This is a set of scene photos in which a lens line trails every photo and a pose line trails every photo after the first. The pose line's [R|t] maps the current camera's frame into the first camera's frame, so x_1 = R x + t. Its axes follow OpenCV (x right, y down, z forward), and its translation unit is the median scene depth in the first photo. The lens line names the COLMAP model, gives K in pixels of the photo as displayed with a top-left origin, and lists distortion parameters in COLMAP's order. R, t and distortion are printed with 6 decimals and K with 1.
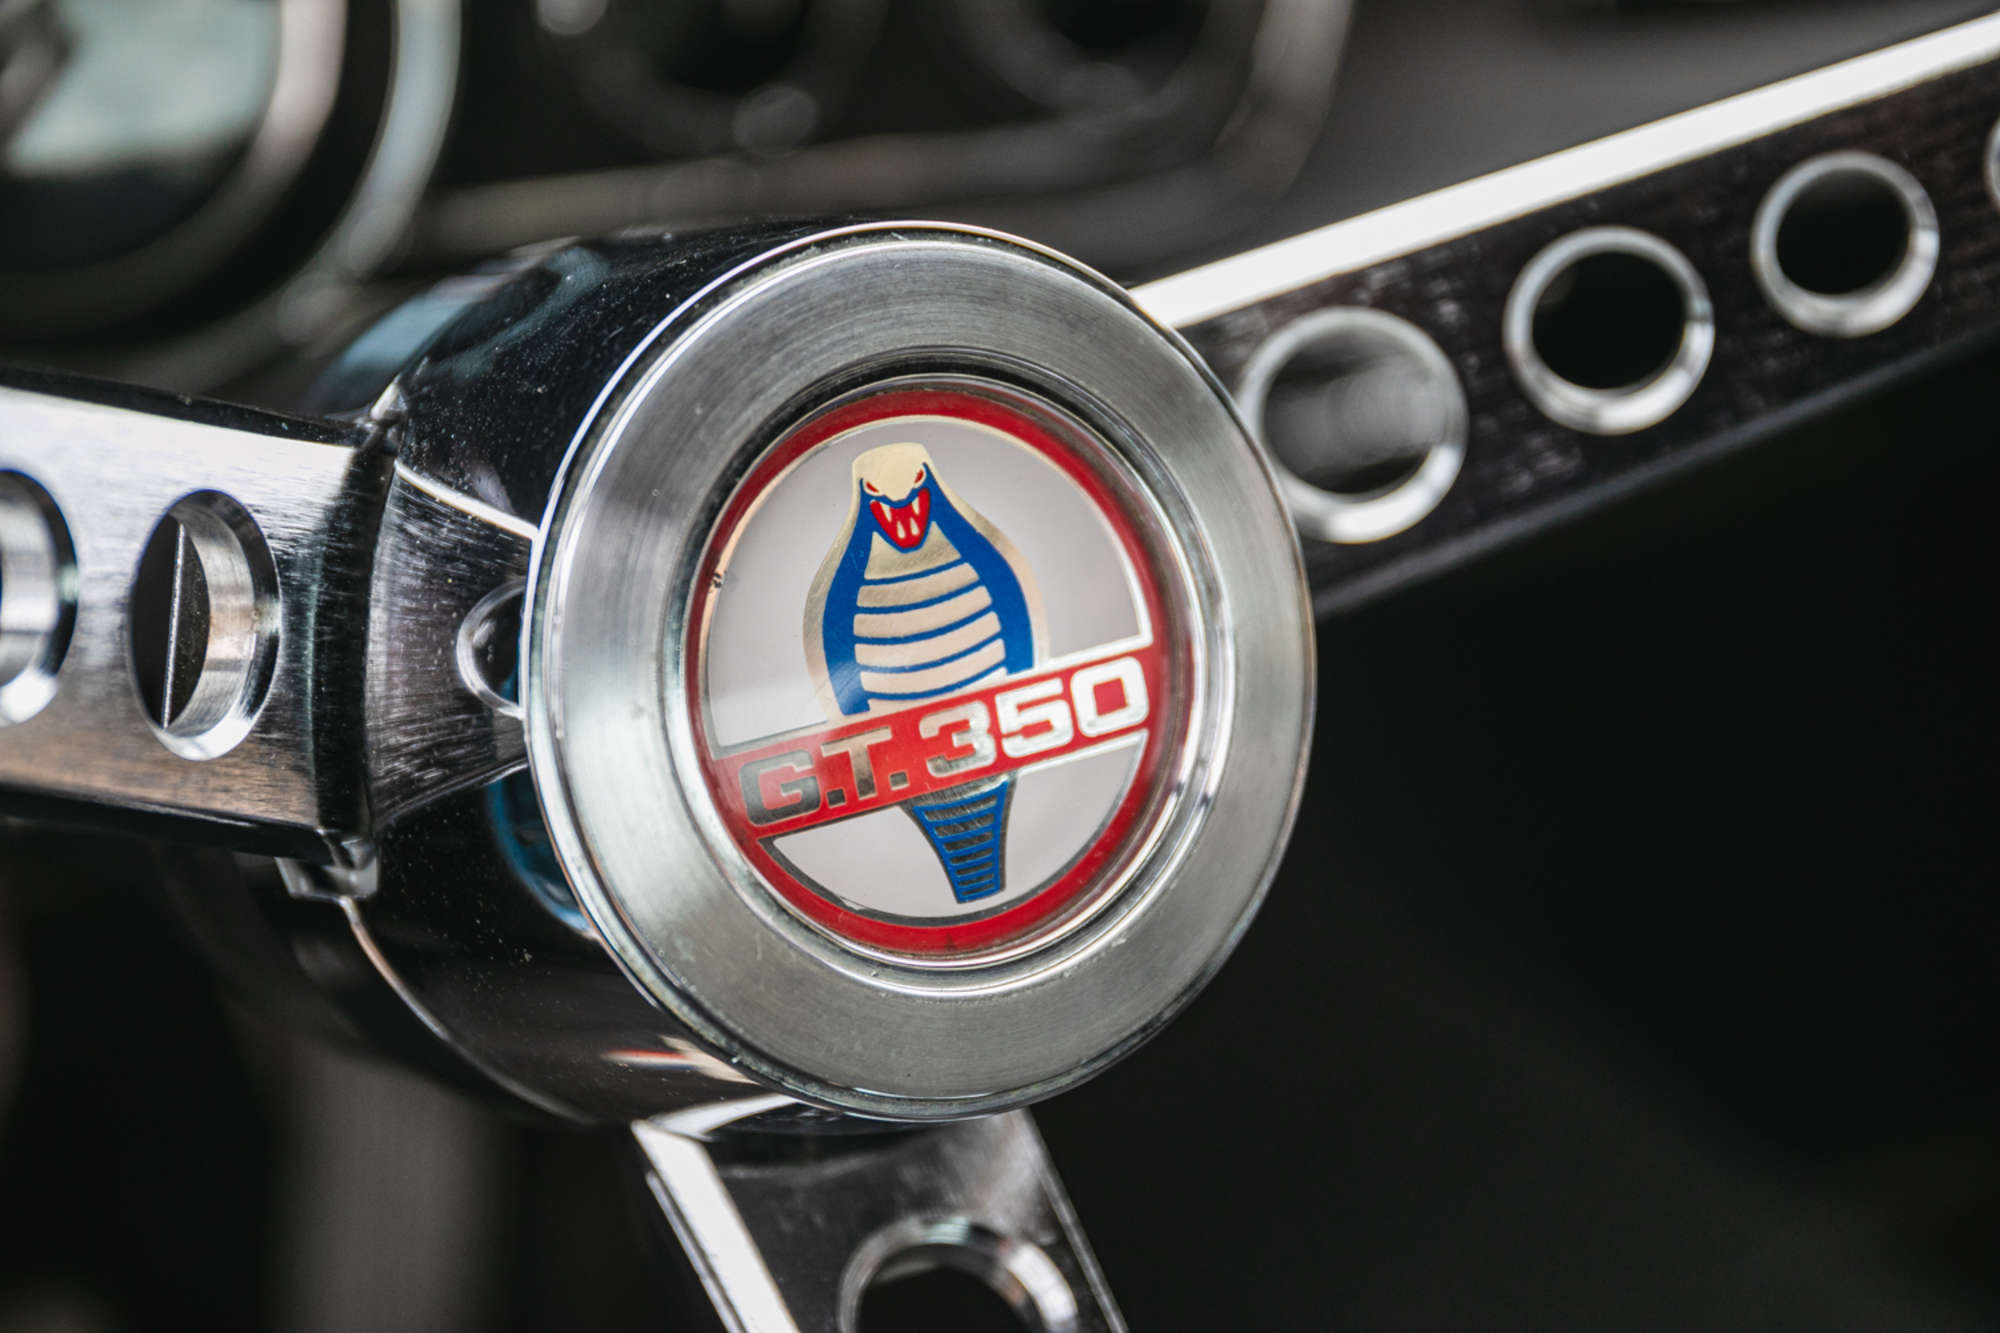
lens RADIAL K [[4531.9, 0, 1000.0], [0, 4531.9, 666.5], [0, 0, 1]] dist [0.003500, -0.011821]
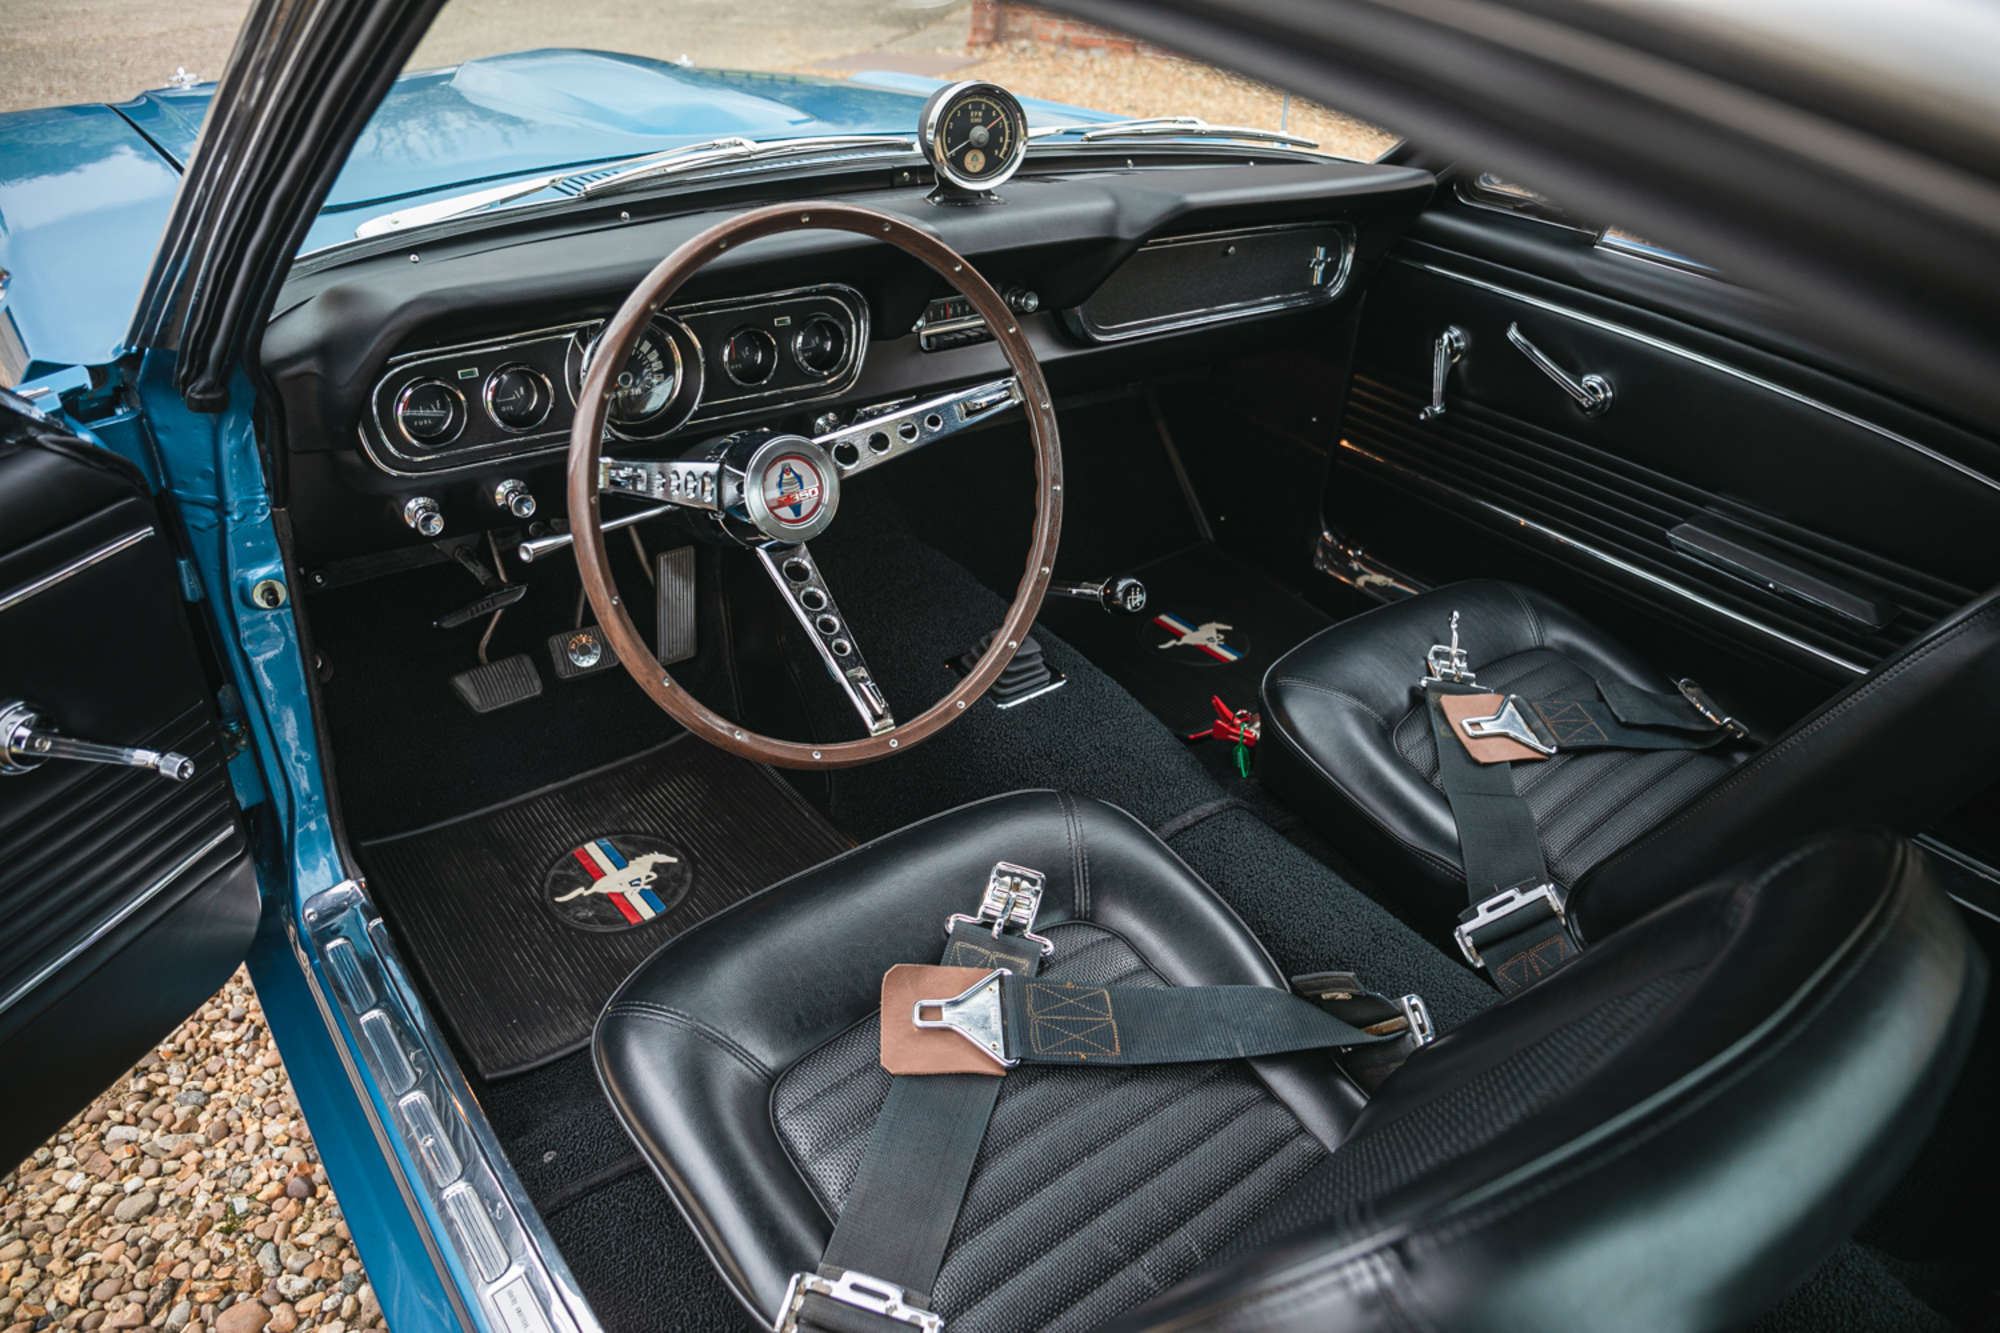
lens RADIAL K [[1342.3, 0, 1000.0], [0, 1342.3, 666.5], [0, 0, 1]] dist [-0.143225, 0.115438]
pose [[0.992390, -0.028455, 0.119800, 0.061933], [0.010502, 0.988947, 0.147899, -0.036333], [-0.122684, -0.145515, 0.981720, -1.504823]]
